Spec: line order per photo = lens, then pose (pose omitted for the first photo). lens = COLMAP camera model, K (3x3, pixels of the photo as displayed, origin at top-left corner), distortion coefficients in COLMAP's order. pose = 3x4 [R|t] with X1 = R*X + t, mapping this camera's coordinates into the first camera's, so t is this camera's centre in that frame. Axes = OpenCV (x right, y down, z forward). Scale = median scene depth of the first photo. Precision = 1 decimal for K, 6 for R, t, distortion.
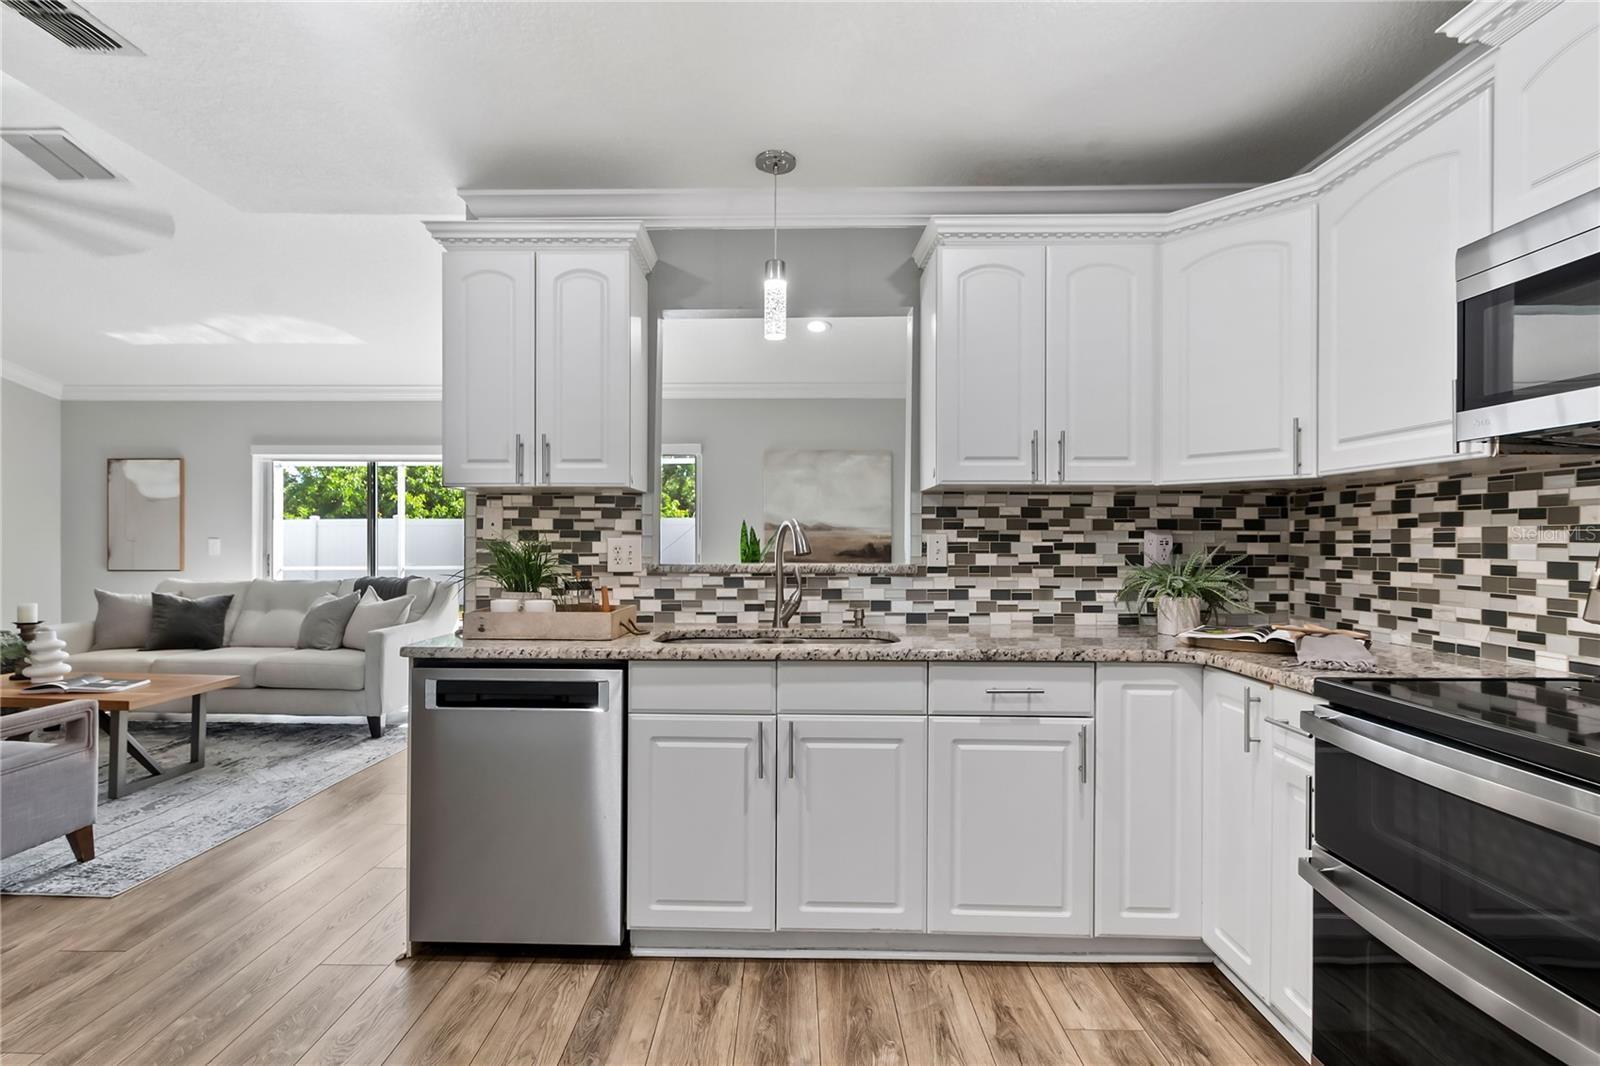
lens RADIAL K [[768.8, 0, 780.4], [0, 768.8, 538.8], [0, 0, 1]] dist [0.006546, -0.009181]
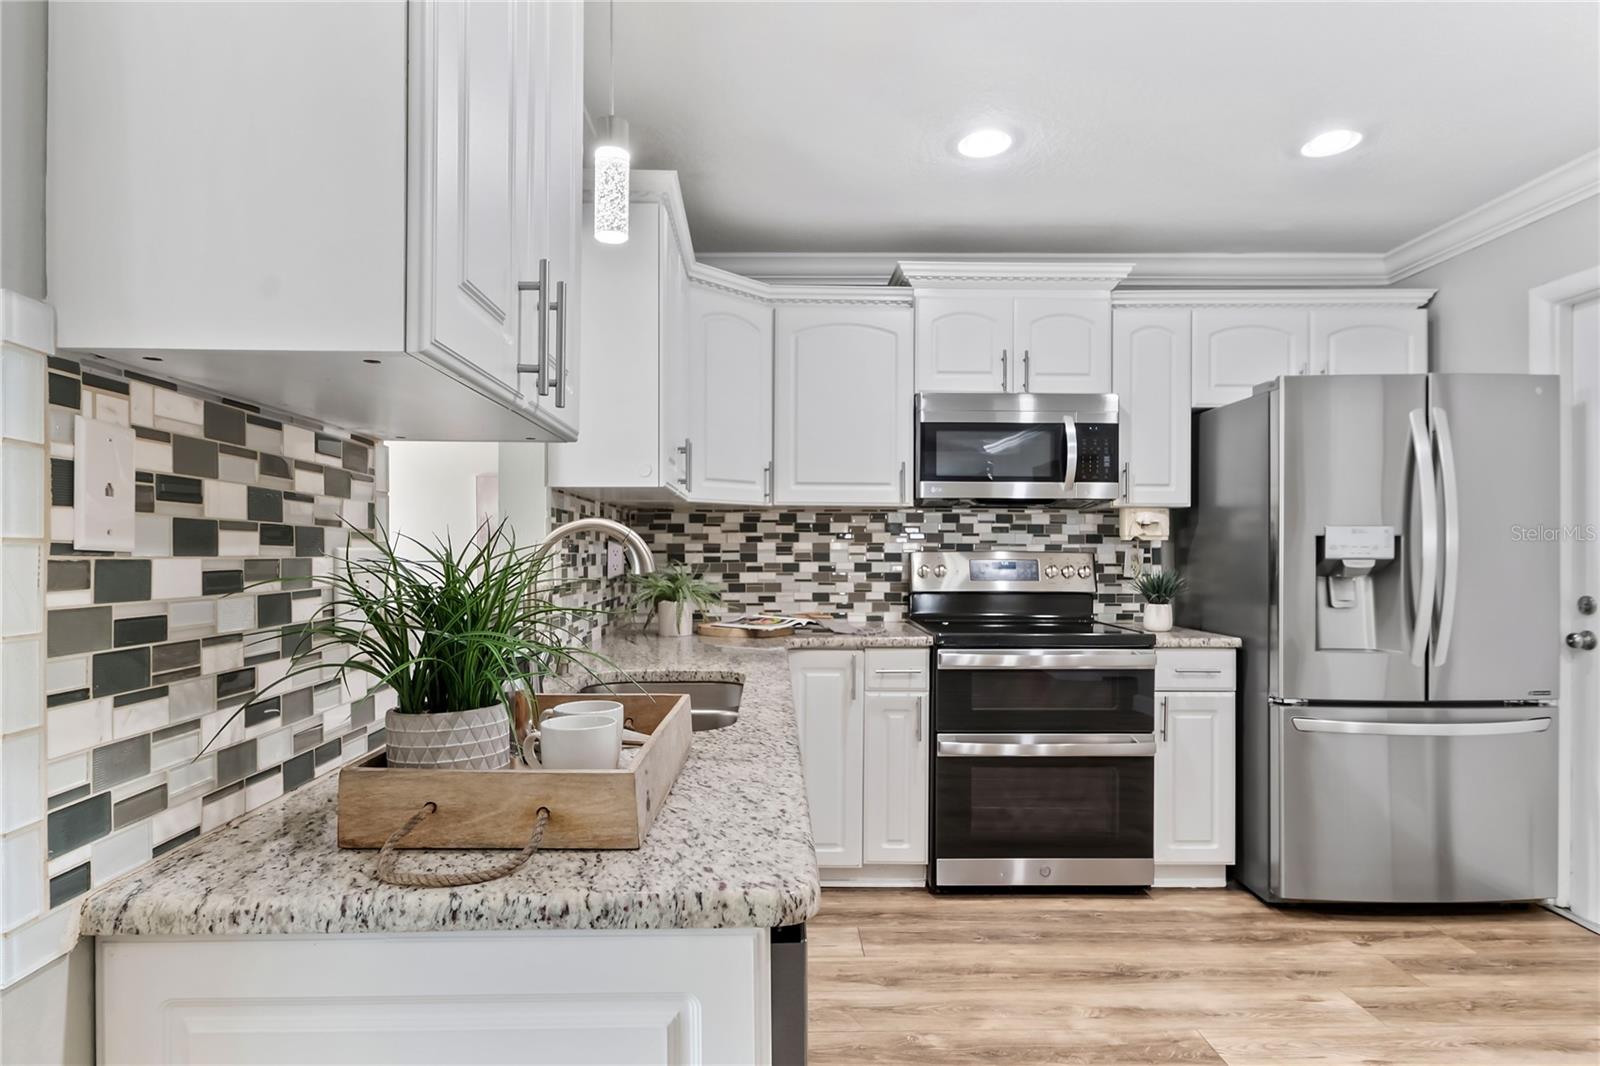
lens RADIAL K [[849.1, 0, 795.6], [0, 849.1, 548.5], [0, 0, 1]] dist [0.000898, -0.000311]
pose [[-0.034564, 0.001442, 0.999401, -0.717417], [-0.002906, 0.999995, -0.001543, -0.000342], [-0.999398, -0.002957, -0.034559, 0.863326]]
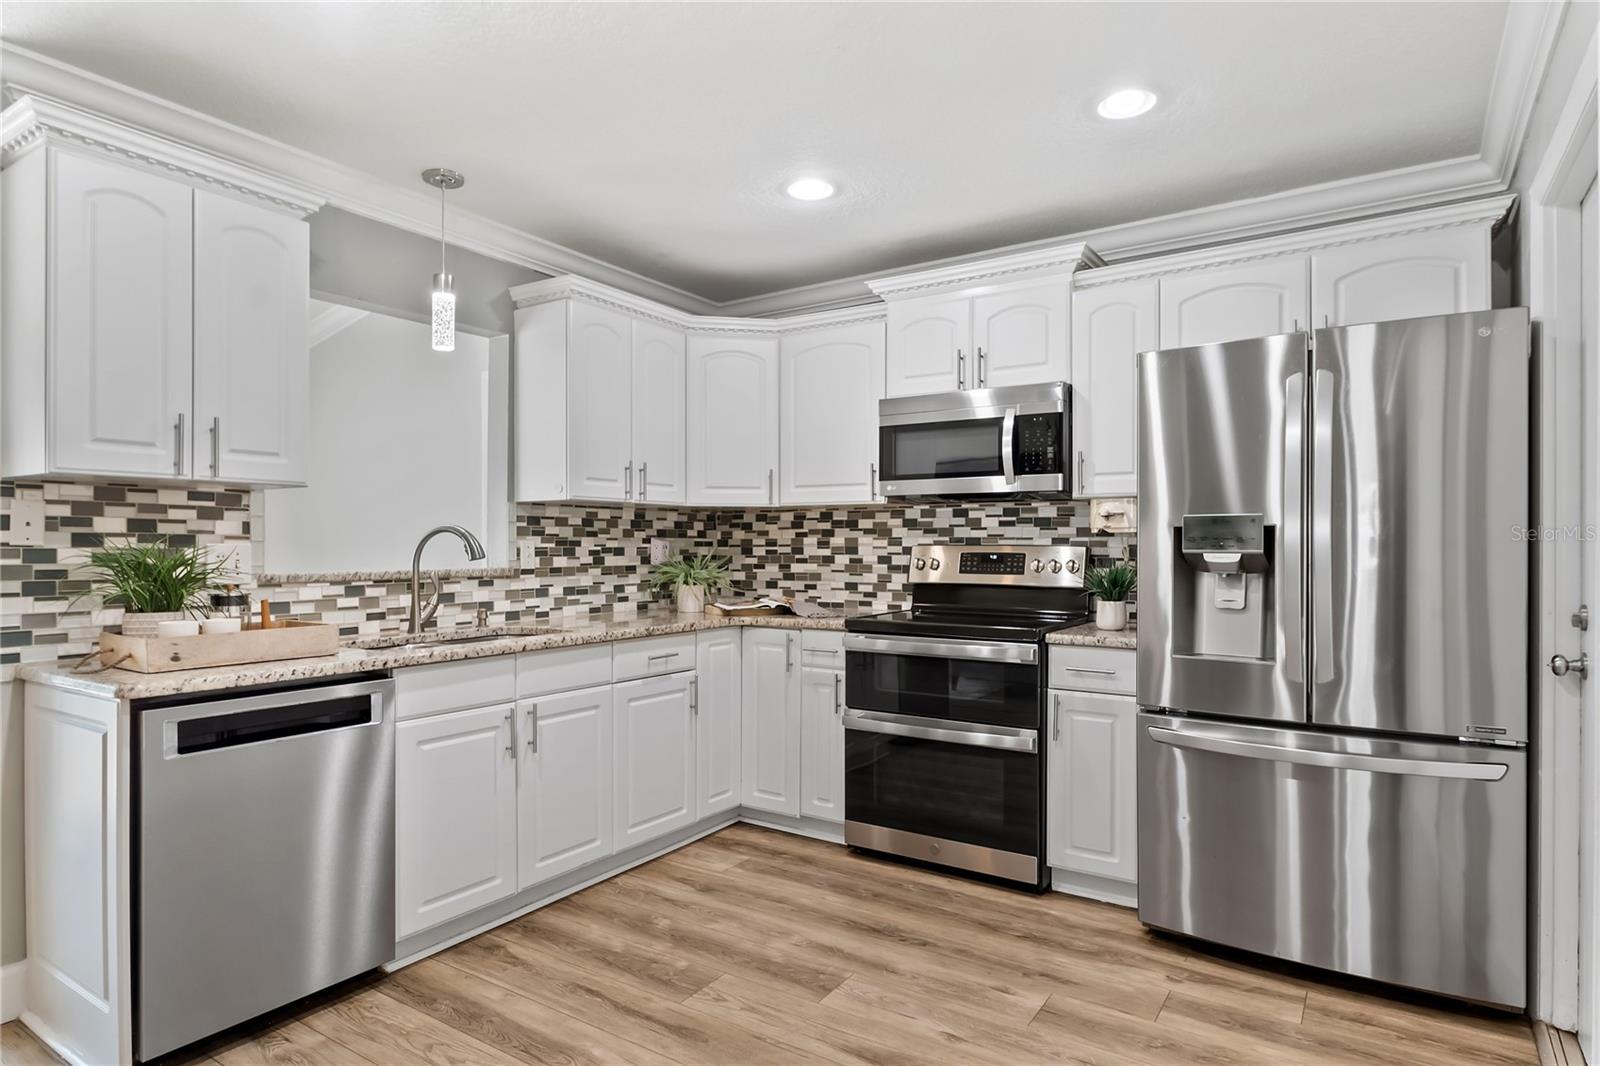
lens RADIAL K [[884.0, 0, 794.1], [0, 884.0, 544.2], [0, 0, 1]] dist [0.000972, 0.001215]
pose [[0.533136, -0.000780, 0.846029, -0.750815], [-0.000114, 0.999999, 0.000994, -0.001394], [-0.846029, -0.000627, 0.533136, -0.026527]]
